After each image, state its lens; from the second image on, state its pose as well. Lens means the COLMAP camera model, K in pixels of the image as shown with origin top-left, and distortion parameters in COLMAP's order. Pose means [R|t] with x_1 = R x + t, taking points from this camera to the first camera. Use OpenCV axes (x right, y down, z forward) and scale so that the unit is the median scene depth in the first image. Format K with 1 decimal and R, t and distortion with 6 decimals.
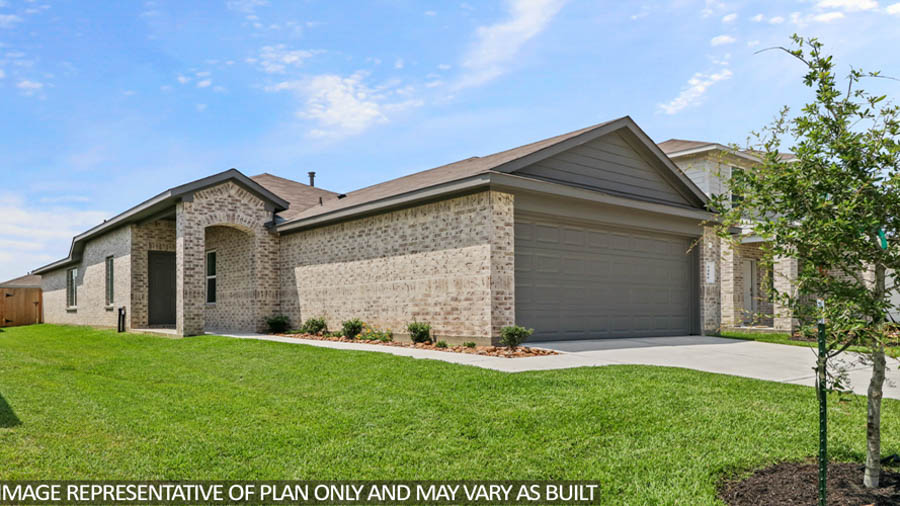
lens RADIAL K [[623.4, 0, 449.4], [0, 623.4, 252.5], [0, 0, 1]] dist [-0.002888, -0.000363]
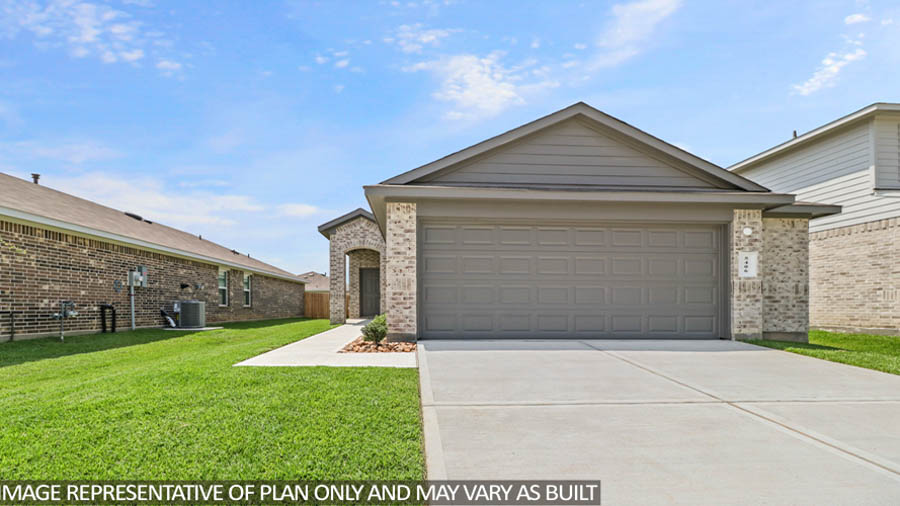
lens RADIAL K [[456.6, 0, 447.3], [0, 456.6, 277.1], [0, 0, 1]] dist [-0.001068, -0.000375]
pose [[0.816644, -0.033435, -0.576172, 0.599653], [0.049702, 0.998686, 0.012493, 0.028543], [0.574997, -0.038839, 0.817233, 0.373771]]
